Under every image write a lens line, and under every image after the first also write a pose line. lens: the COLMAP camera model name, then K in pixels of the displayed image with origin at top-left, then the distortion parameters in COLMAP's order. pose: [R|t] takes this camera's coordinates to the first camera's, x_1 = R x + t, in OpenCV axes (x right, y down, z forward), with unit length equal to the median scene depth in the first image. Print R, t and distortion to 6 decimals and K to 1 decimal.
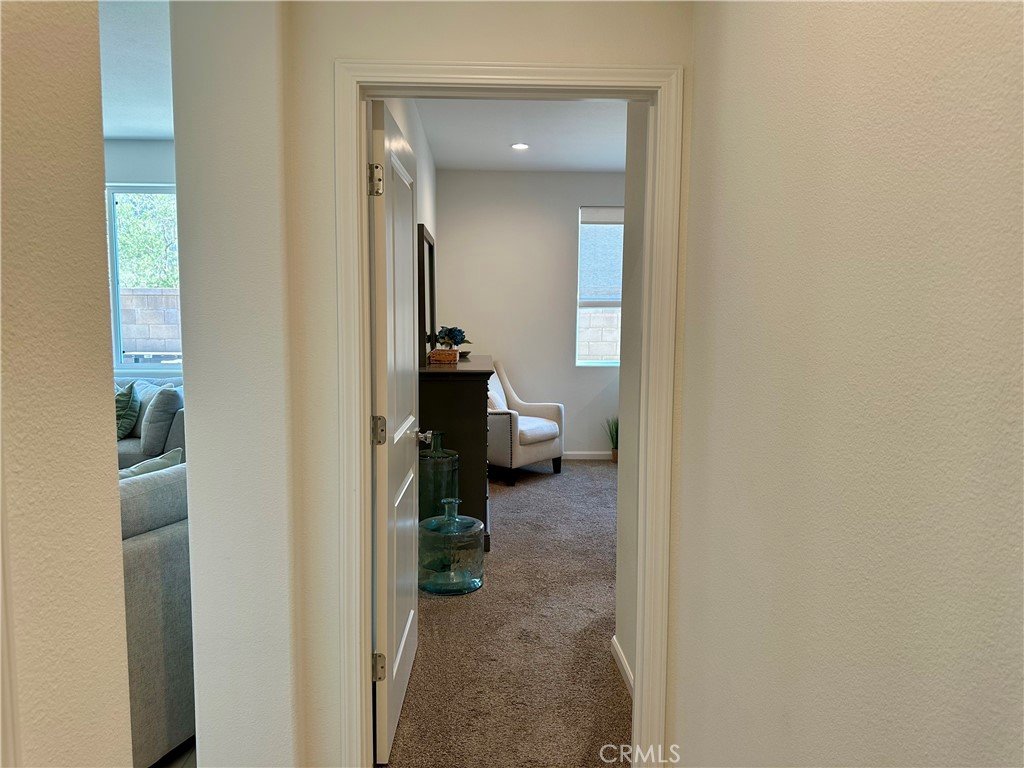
lens RADIAL K [[720.4, 0, 513.7], [0, 720.4, 381.9], [0, 0, 1]] dist [-0.007064, -0.015573]
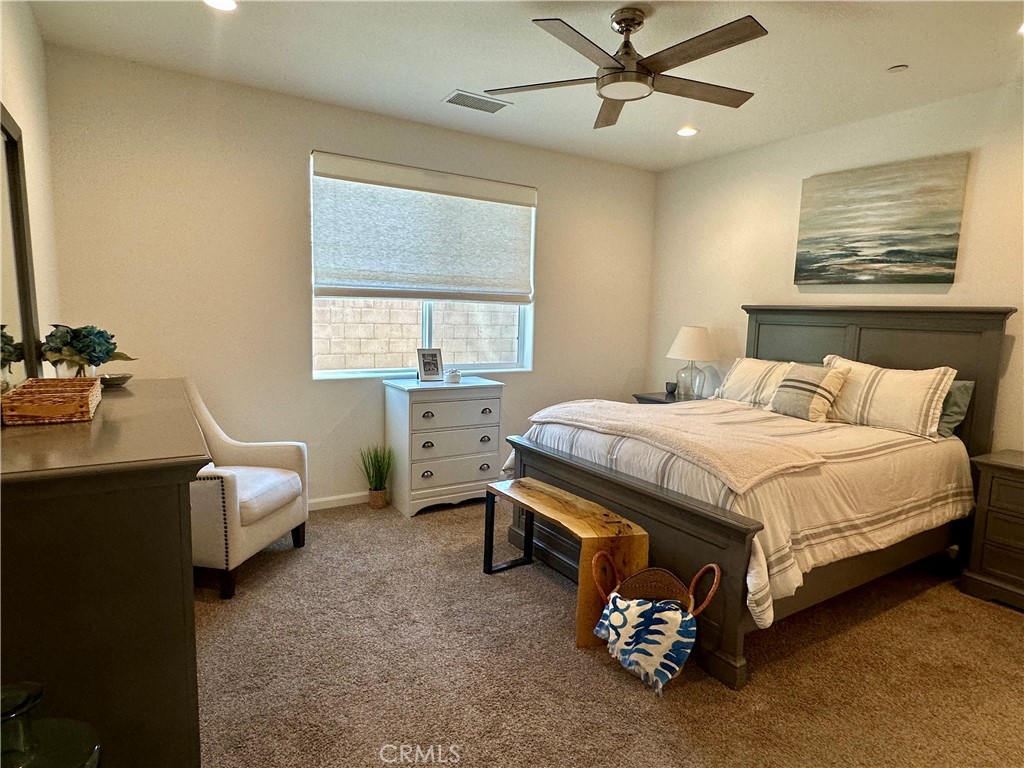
lens RADIAL K [[575.0, 0, 516.0], [0, 575.0, 380.5], [0, 0, 1]] dist [-0.004704, -0.001814]
pose [[0.864859, -0.042420, 0.500220, -0.026243], [0.027671, 0.998937, 0.036872, -0.042351], [-0.501252, -0.018047, 0.865113, 0.484669]]
